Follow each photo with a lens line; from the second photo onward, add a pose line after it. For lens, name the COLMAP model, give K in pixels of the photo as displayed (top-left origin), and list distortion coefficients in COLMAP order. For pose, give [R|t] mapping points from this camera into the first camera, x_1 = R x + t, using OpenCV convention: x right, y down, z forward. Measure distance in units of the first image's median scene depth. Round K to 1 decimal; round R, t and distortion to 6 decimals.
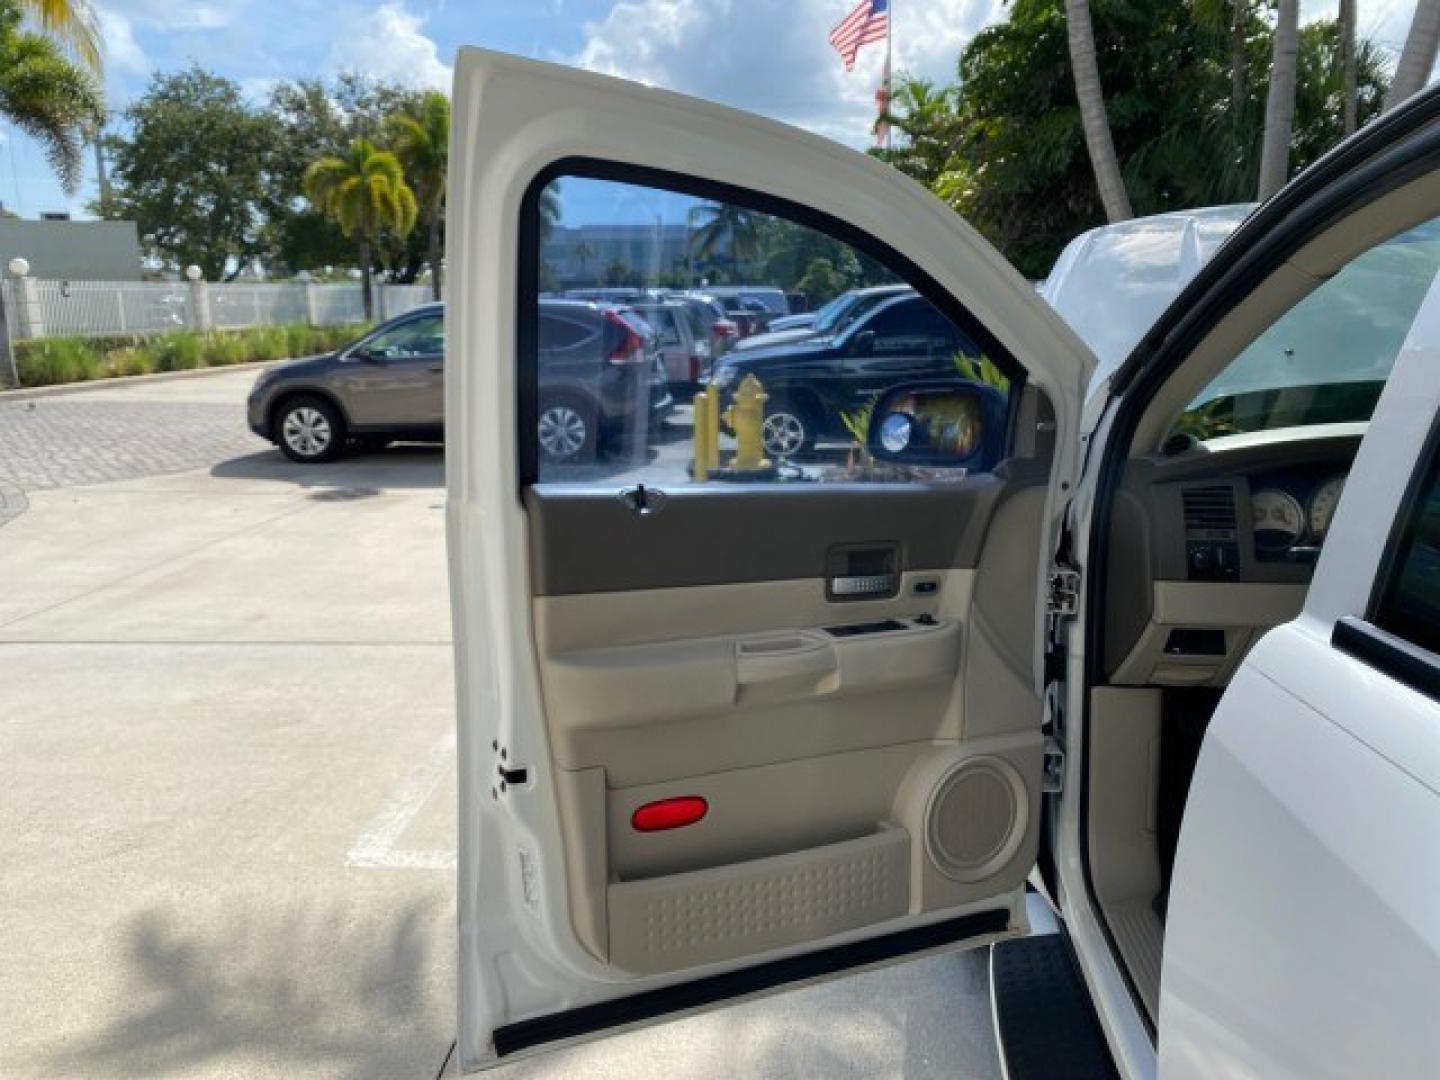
lens RADIAL K [[1122.8, 0, 714.6], [0, 1122.8, 543.4], [0, 0, 1]] dist [0.021048, -0.022338]
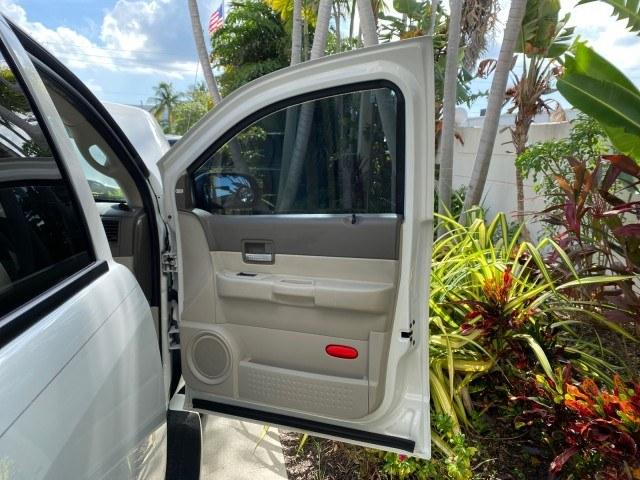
lens RADIAL K [[475.8, 0, 319.7], [0, 475.8, 236.0], [0, 0, 1]] dist [0.059553, -0.001482]
pose [[0.962853, -0.009277, 0.269865, 0.085333], [0.015111, 0.999695, -0.019550, 0.000680], [-0.269601, 0.022902, 0.962700, -0.009392]]
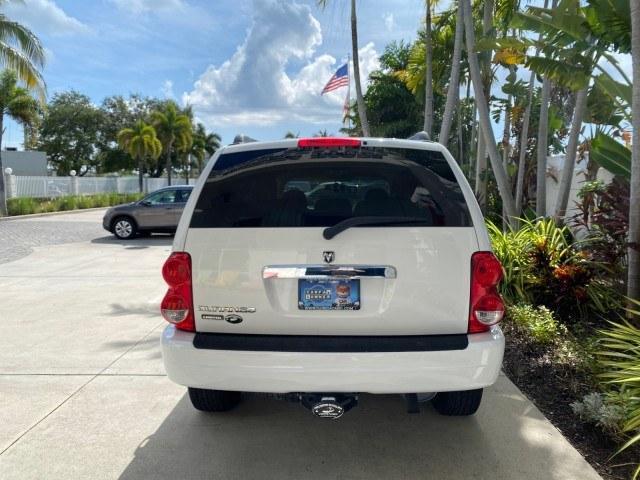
lens RADIAL K [[499.0, 0, 316.9], [0, 499.0, 243.0], [0, 0, 1]] dist [0.021048, -0.022338]
pose [[0.998745, 0.003340, 0.049982, 0.033672], [0.001485, 0.995362, -0.096188, 0.027520], [-0.050071, 0.096142, 0.994107, -0.139613]]
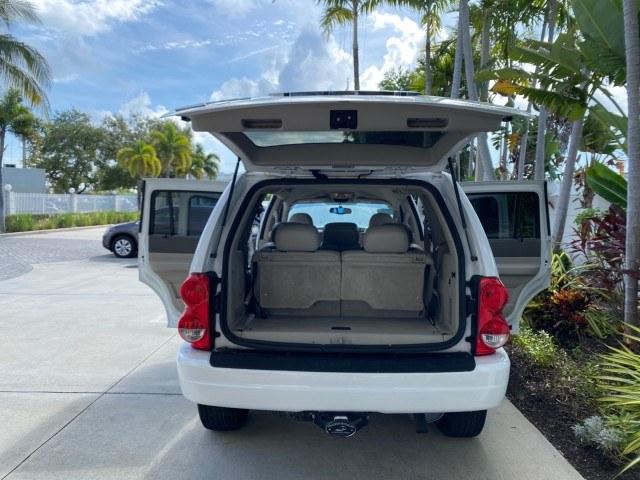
lens RADIAL K [[499.0, 0, 318.0], [0, 499.0, 244.2], [0, 0, 1]] dist [0.021048, -0.022338]
pose [[0.997968, 0.020697, 0.060269, 0.029982], [-0.012385, 0.990746, -0.135159, 0.027433], [-0.062509, 0.134138, 0.988989, -0.143391]]
